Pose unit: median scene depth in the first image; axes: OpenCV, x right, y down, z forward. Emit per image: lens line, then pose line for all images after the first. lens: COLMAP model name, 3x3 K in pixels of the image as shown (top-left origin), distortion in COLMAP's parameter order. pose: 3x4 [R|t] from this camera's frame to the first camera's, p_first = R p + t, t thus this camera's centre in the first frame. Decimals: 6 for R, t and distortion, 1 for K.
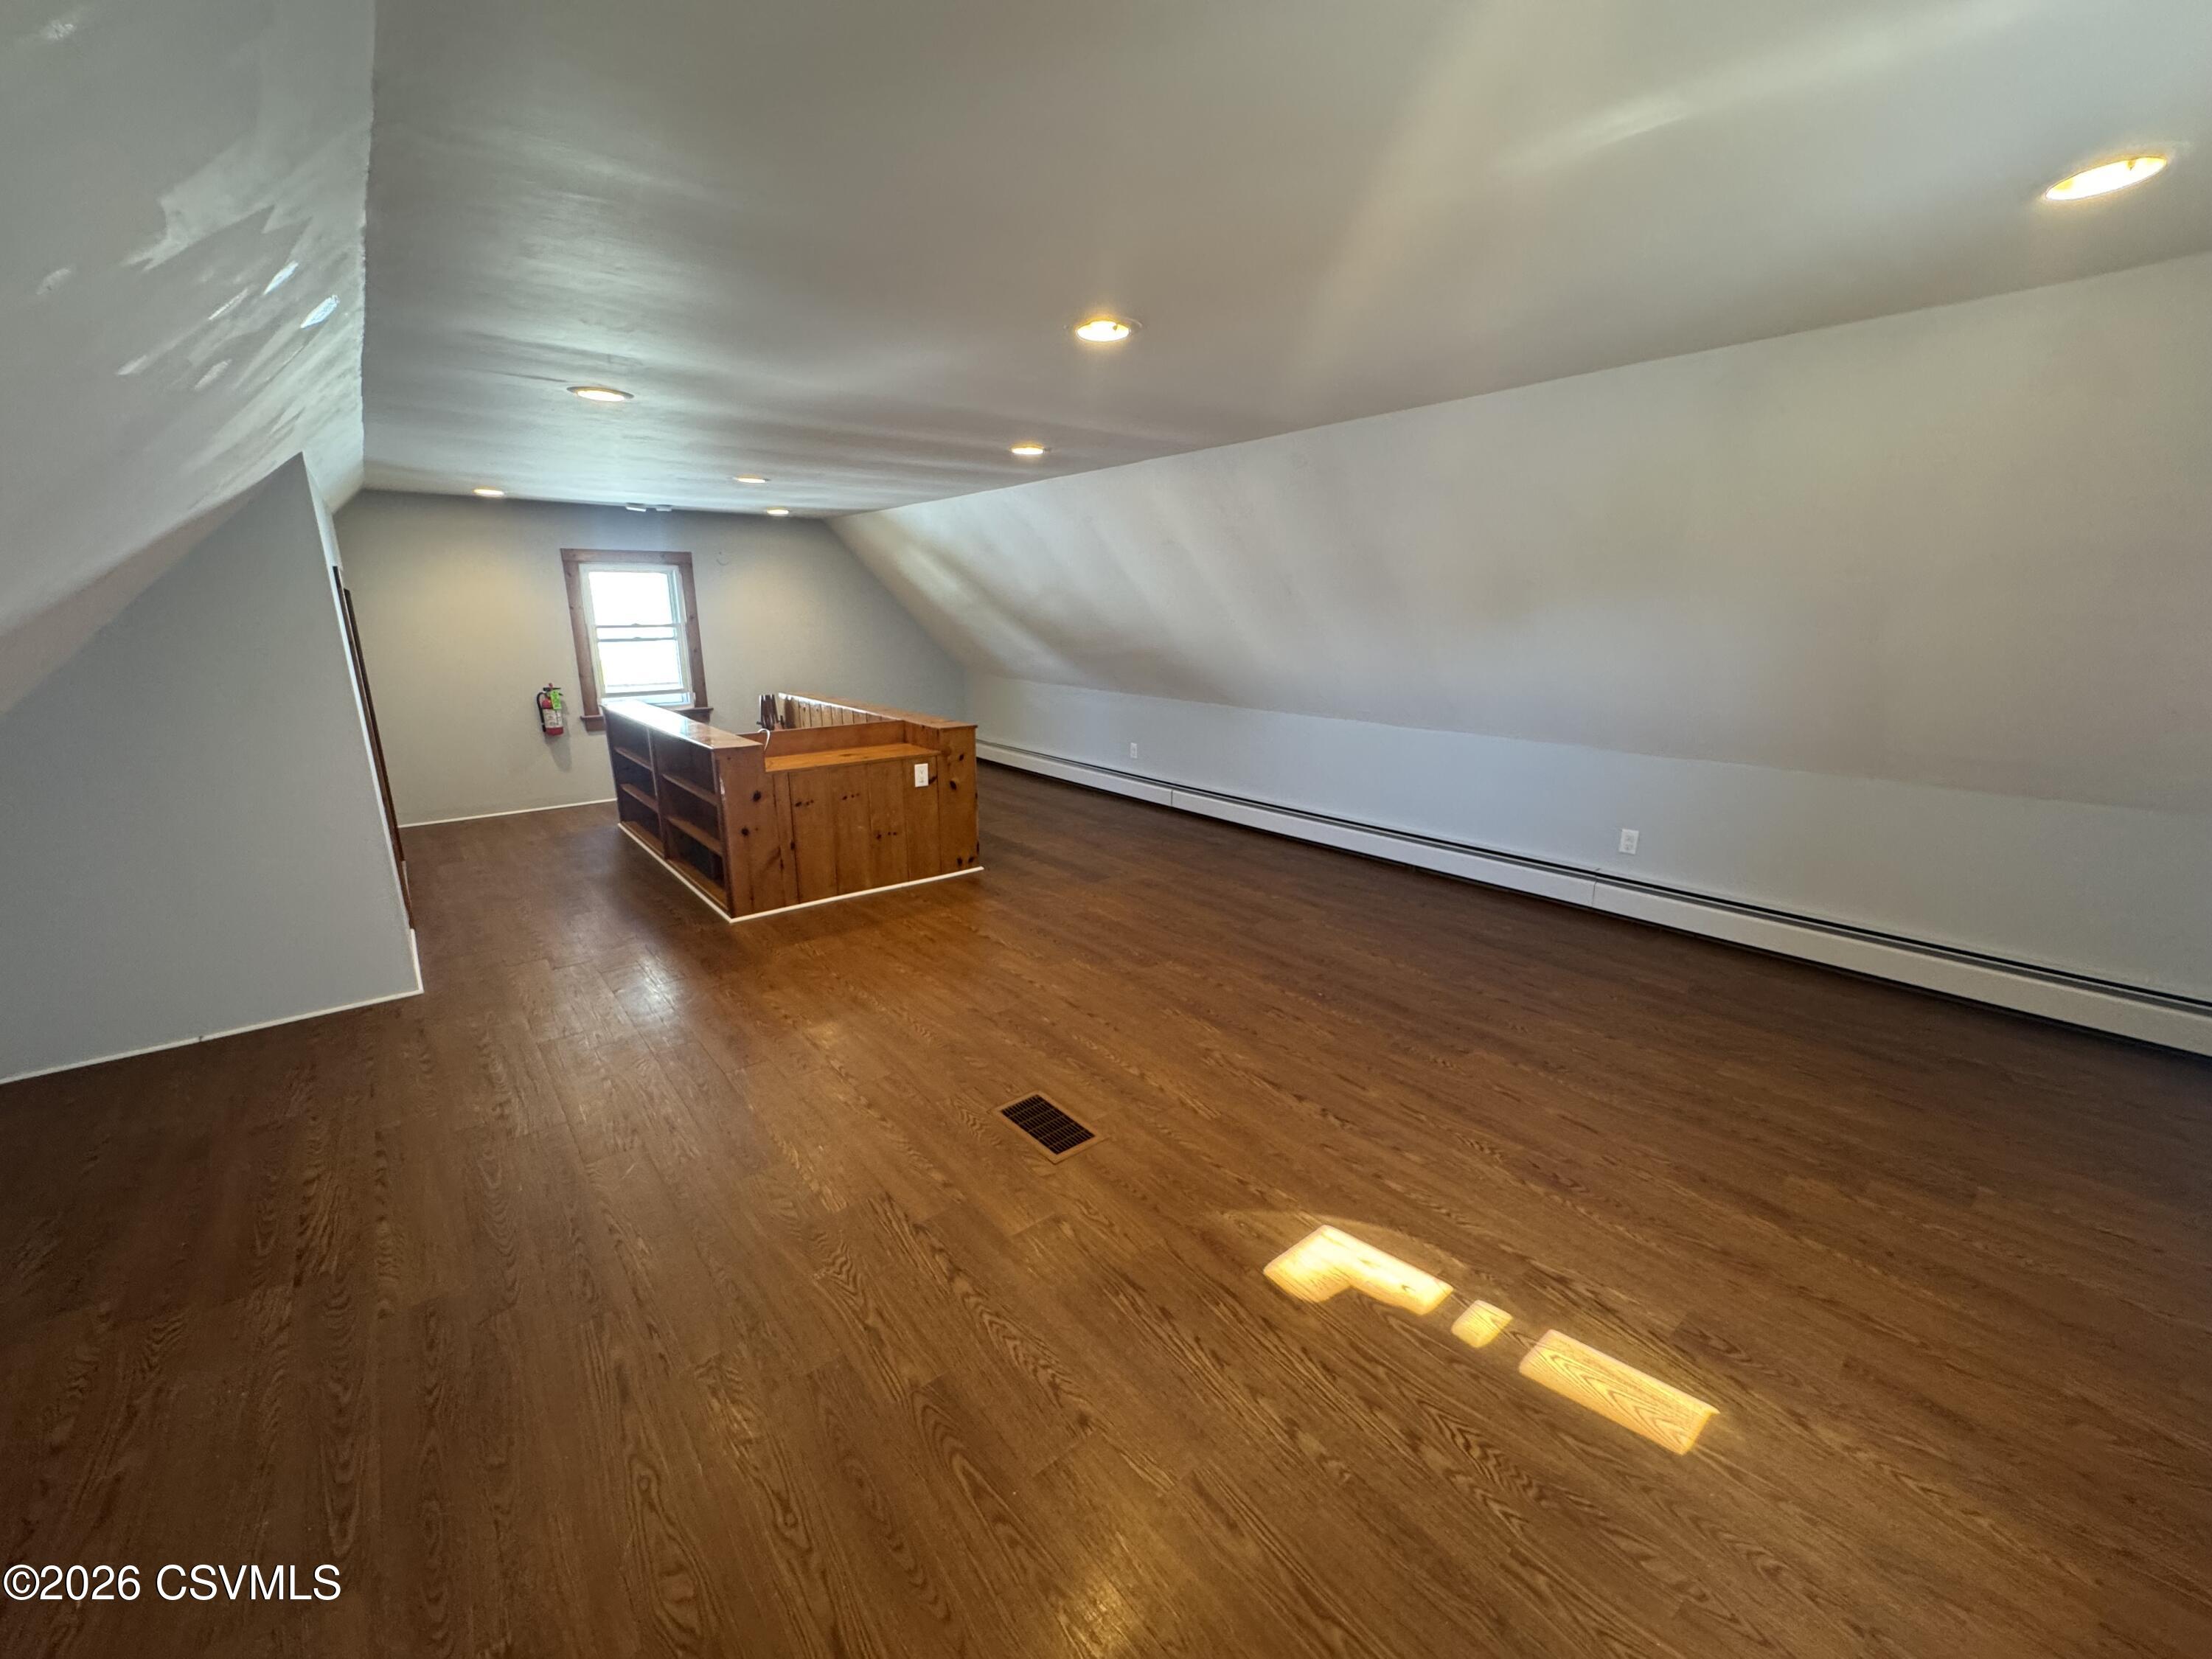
lens RADIAL K [[884.5, 0, 1104.5], [0, 884.5, 825.6], [0, 0, 1]] dist [-0.001470, 0.000145]
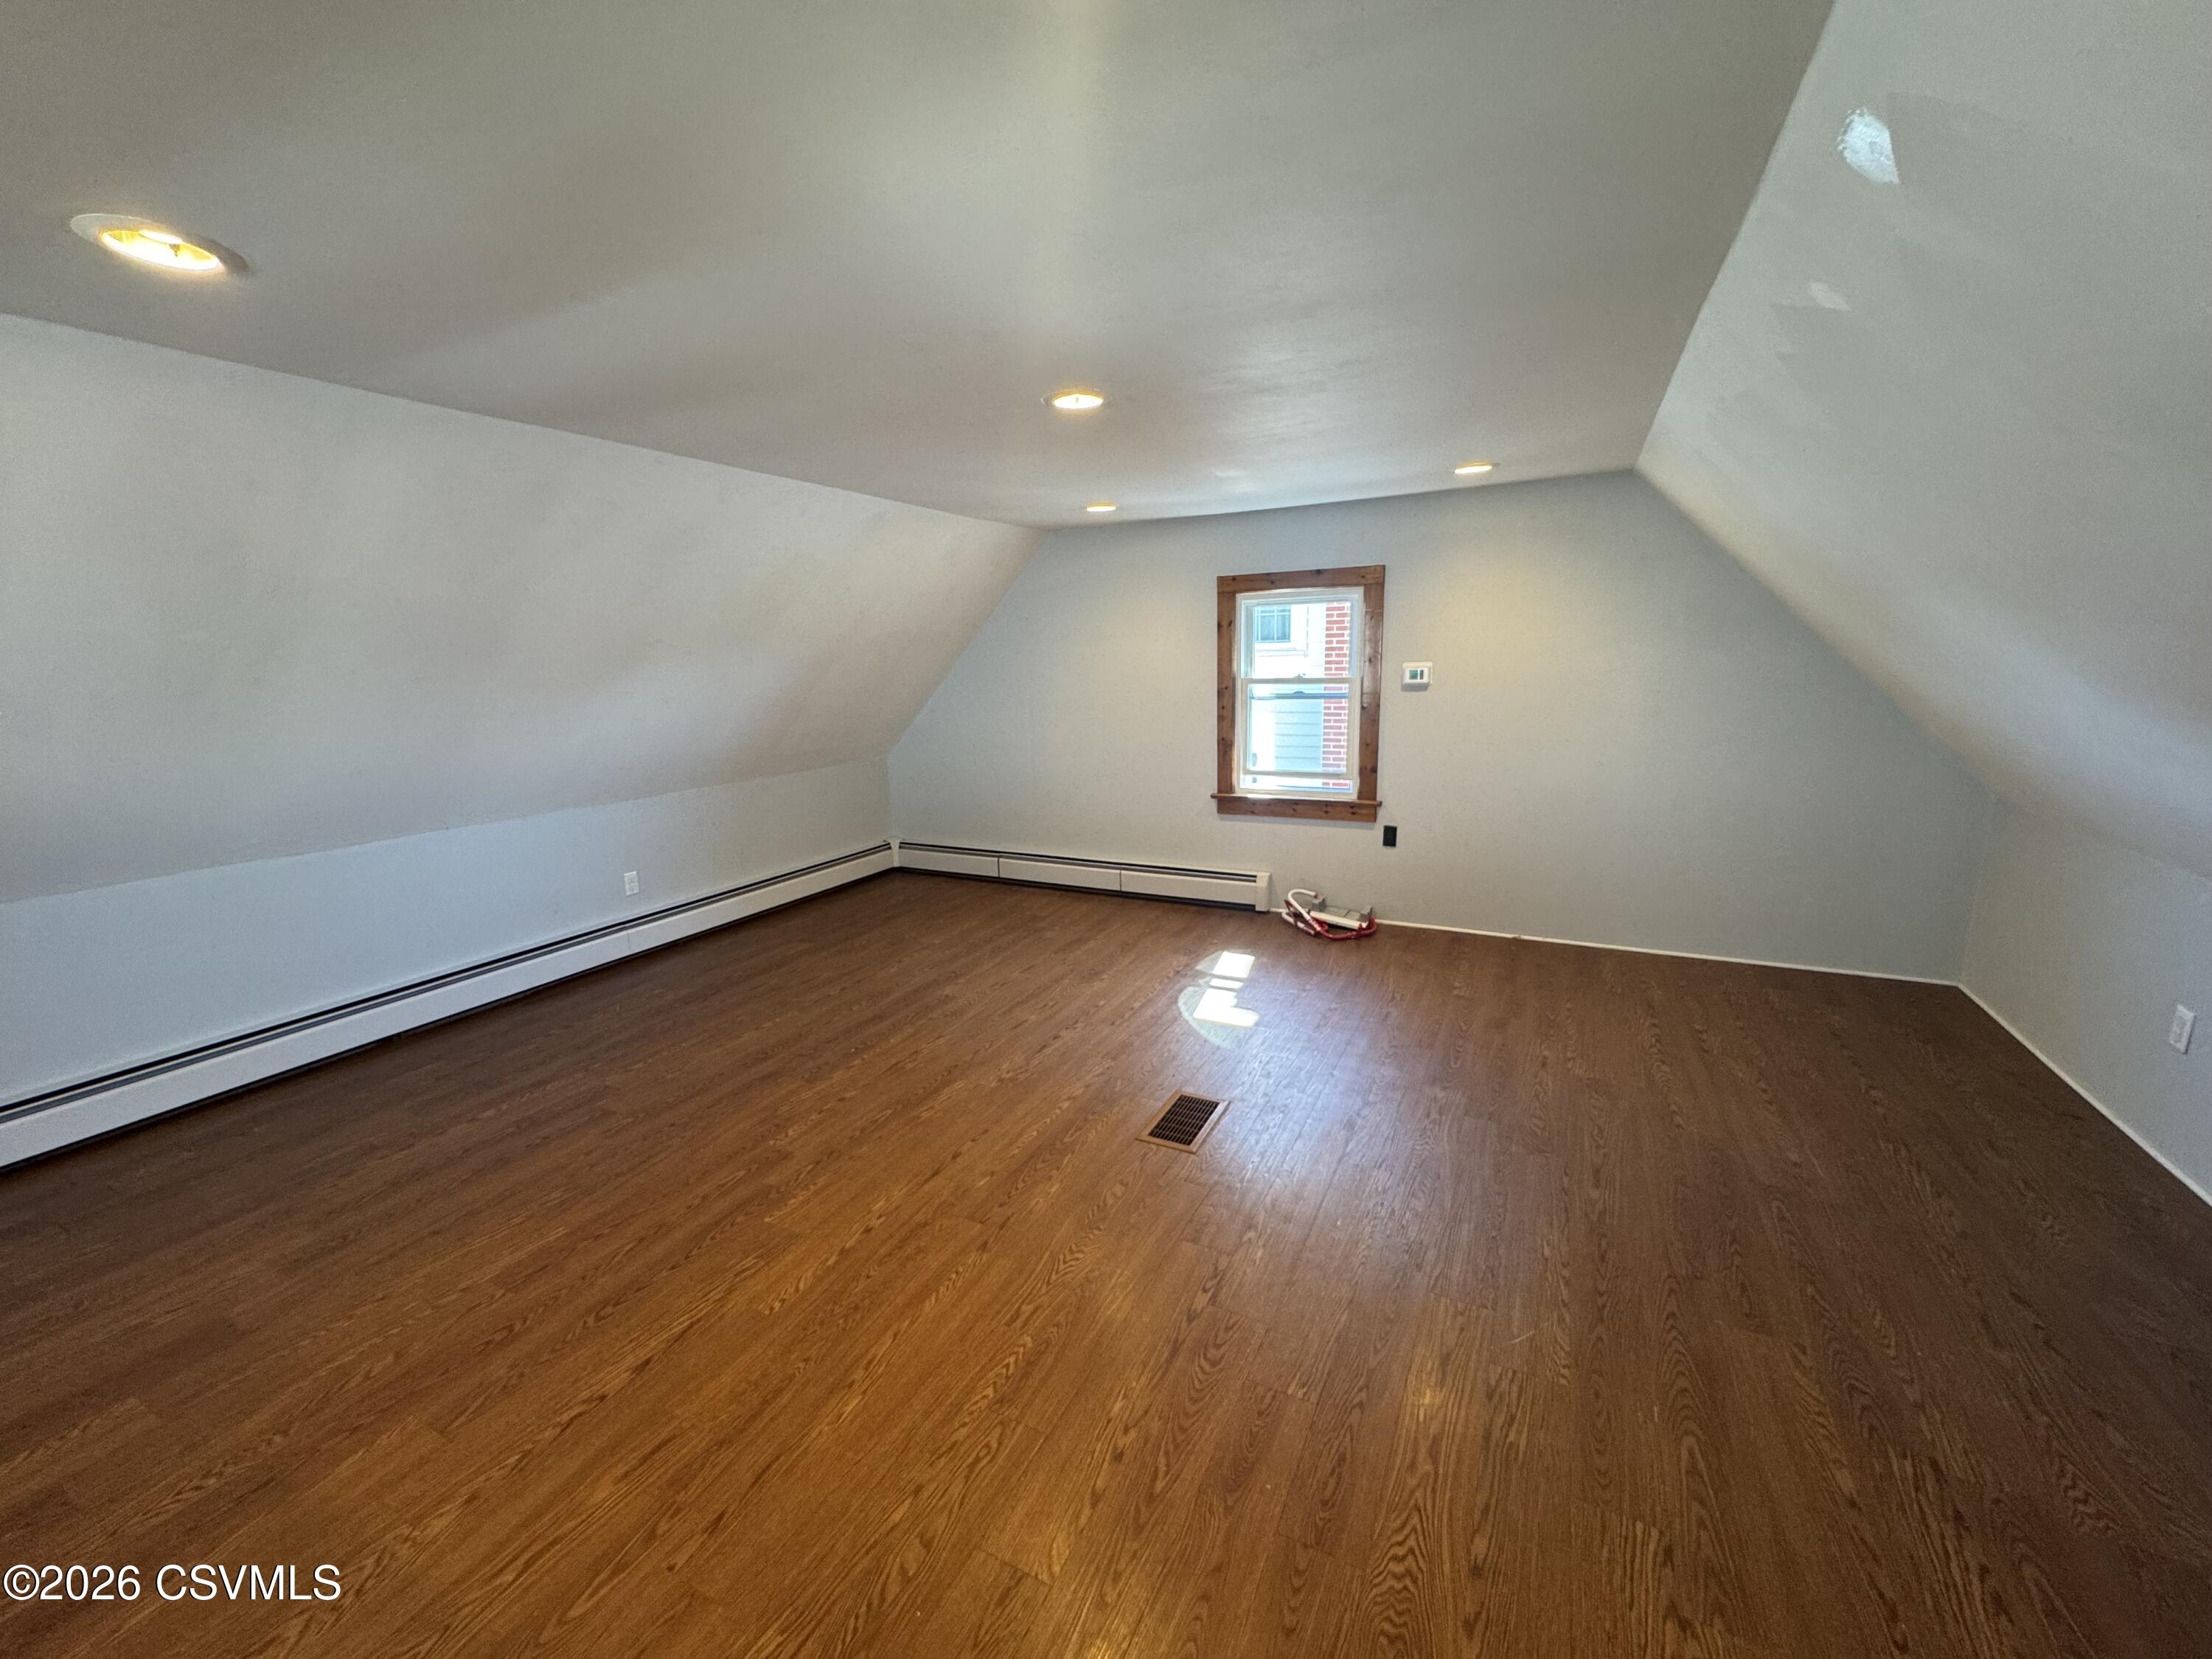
lens RADIAL K [[878.2, 0, 1103.0], [0, 878.2, 830.2], [0, 0, 1]] dist [-0.002032, -0.000326]
pose [[-0.403976, -0.163809, 0.899983, -0.687528], [0.243296, 0.929161, 0.278328, -0.234125], [-0.881822, 0.331400, -0.335505, 0.974506]]
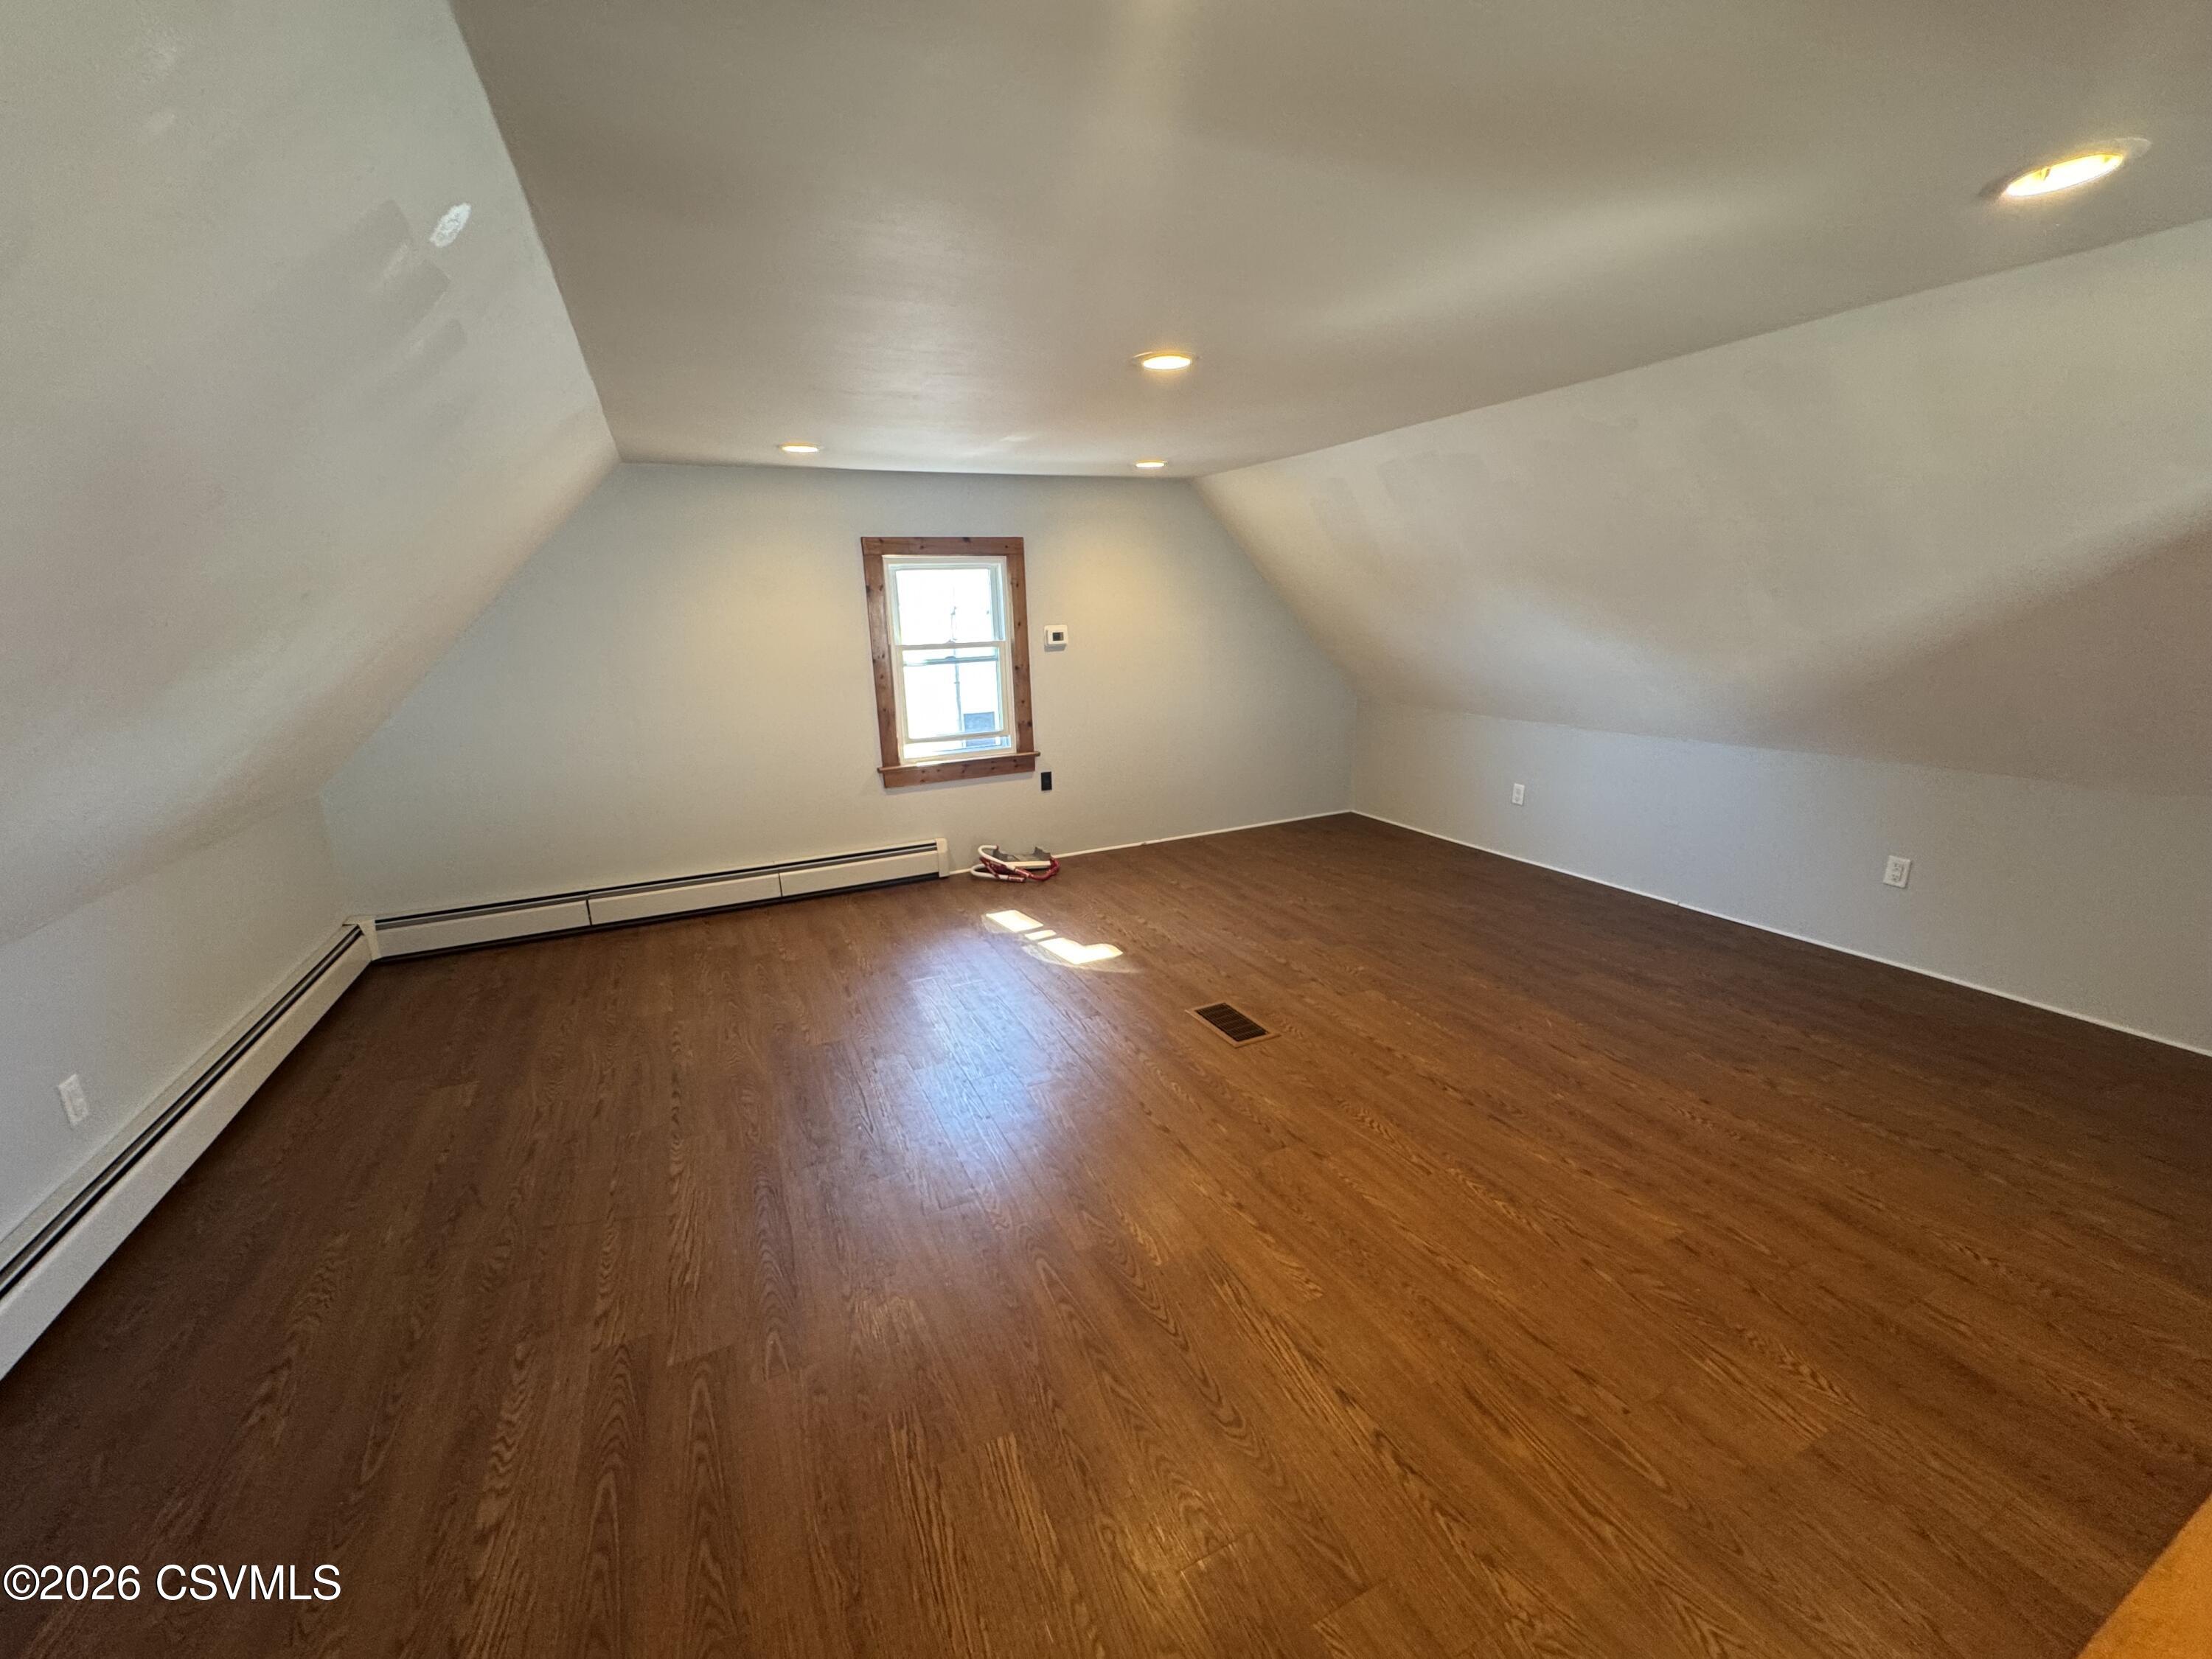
lens RADIAL K [[878.2, 0, 1103.0], [0, 878.2, 830.2], [0, 0, 1]] dist [-0.002032, -0.000326]
pose [[-0.969765, -0.026958, 0.242548, -0.134428], [0.090706, 0.882862, 0.460789, -0.356857], [-0.226558, 0.468858, -0.853723, 1.439524]]
